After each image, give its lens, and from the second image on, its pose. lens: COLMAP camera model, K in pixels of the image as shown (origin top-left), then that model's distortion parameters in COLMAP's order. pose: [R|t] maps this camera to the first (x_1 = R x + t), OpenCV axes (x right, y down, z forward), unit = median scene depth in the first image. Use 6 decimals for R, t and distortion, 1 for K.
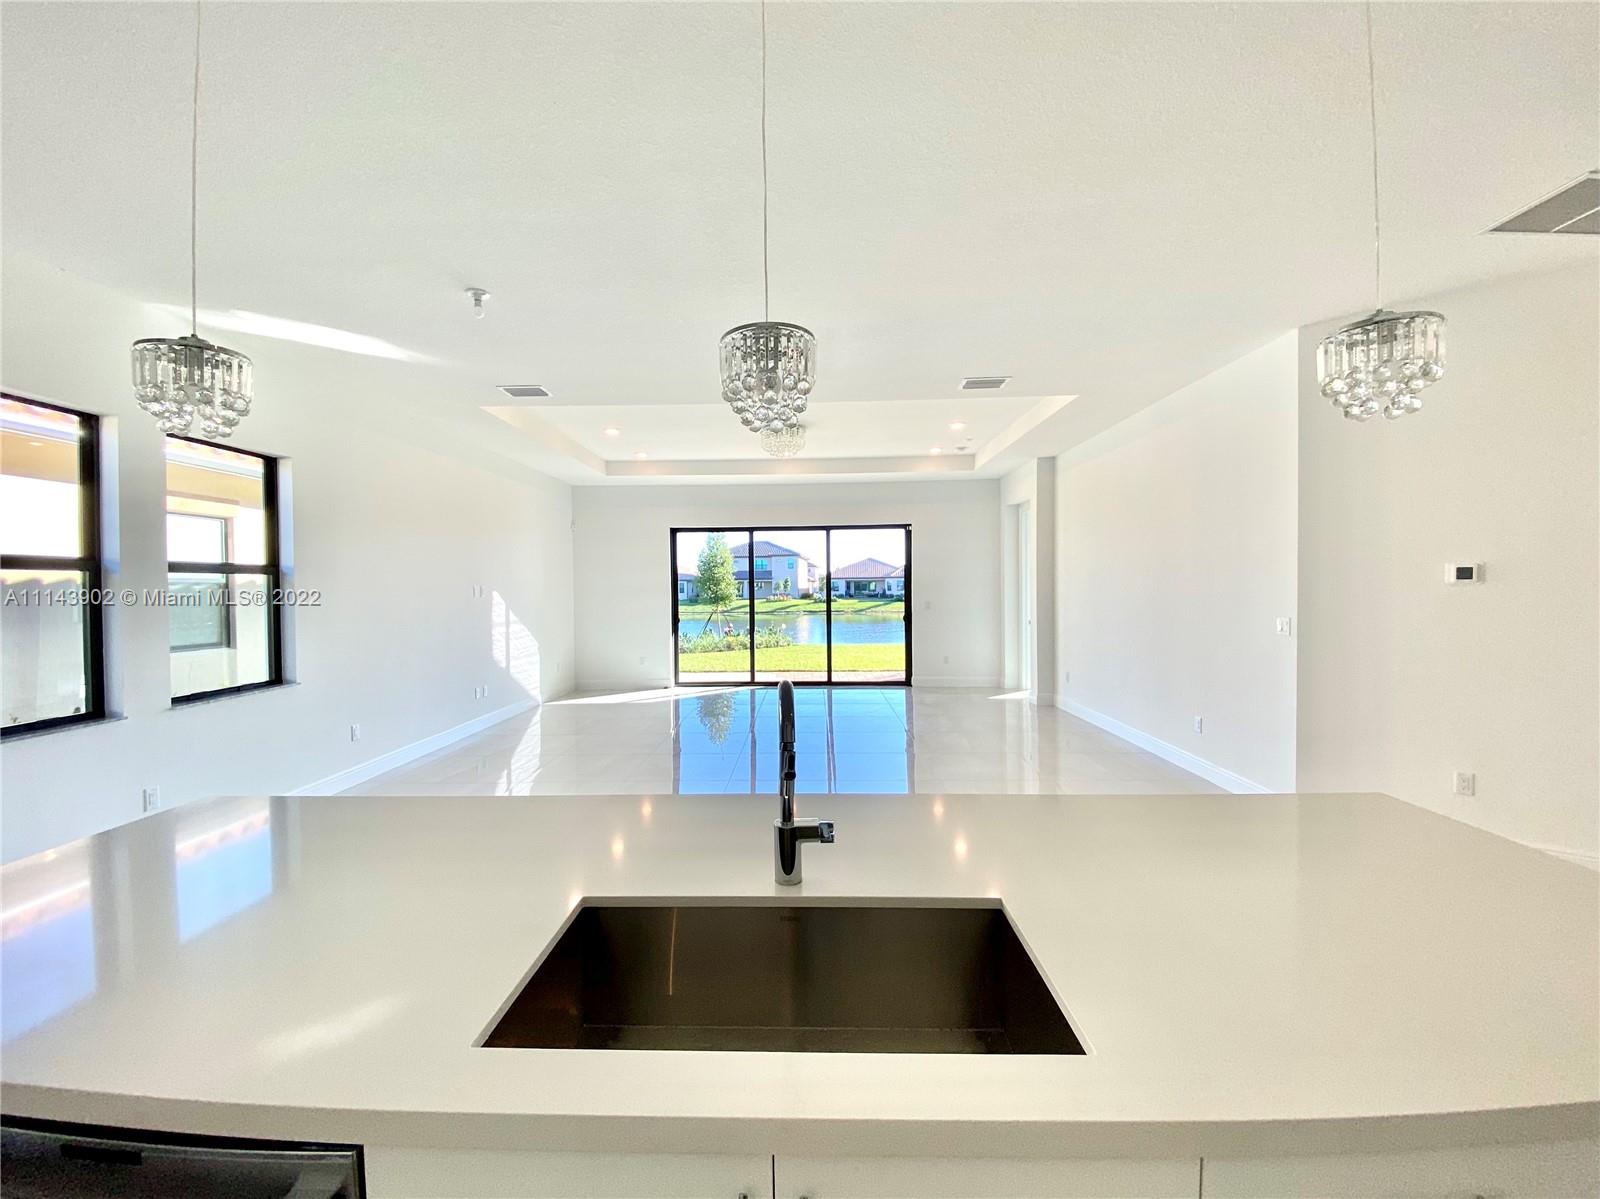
lens RADIAL K [[654.0, 0, 792.4], [0, 654.0, 603.3], [0, 0, 1]] dist [0.030937, -0.027867]
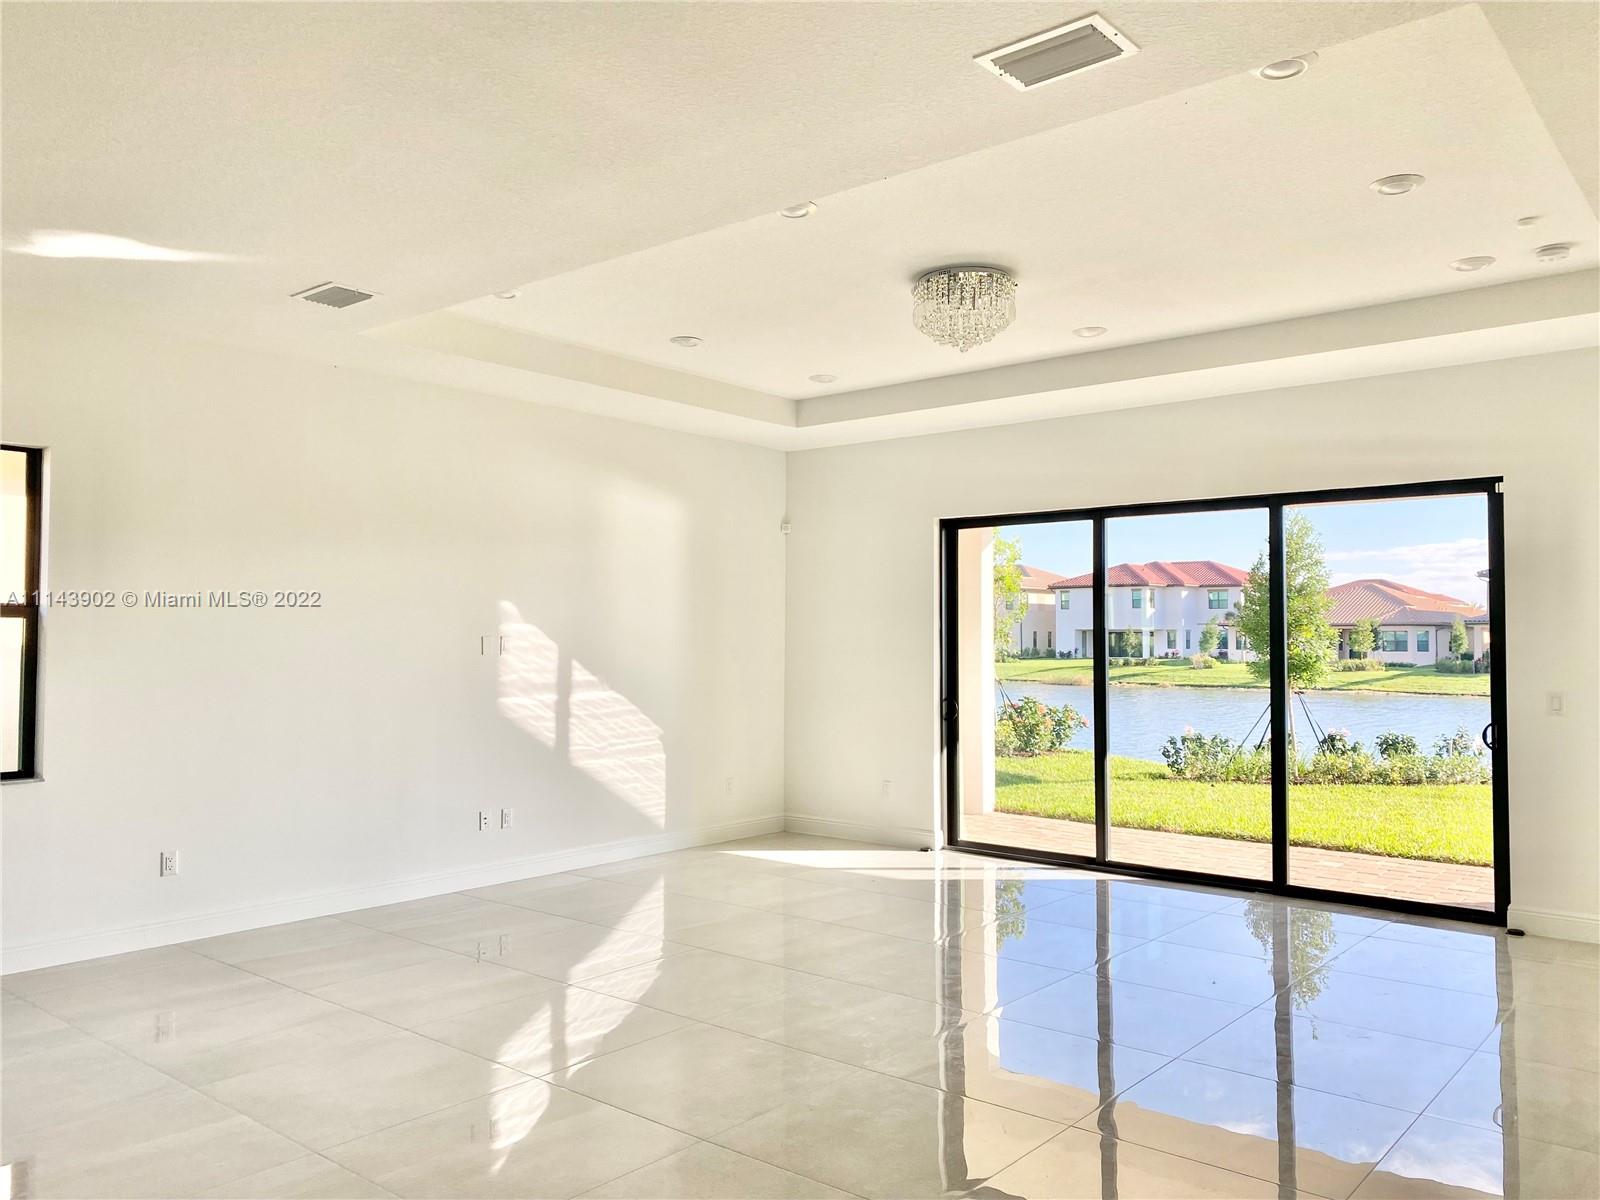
lens RADIAL K [[1219.2, 0, 802.1], [0, 1219.2, 597.7], [0, 0, 1]] dist [0.021052, 0.000106]
pose [[0.786978, -0.008530, -0.616922, 0.294135], [-0.026025, 0.998556, -0.047005, -0.012009], [0.616432, 0.053047, 0.785619, 0.225705]]
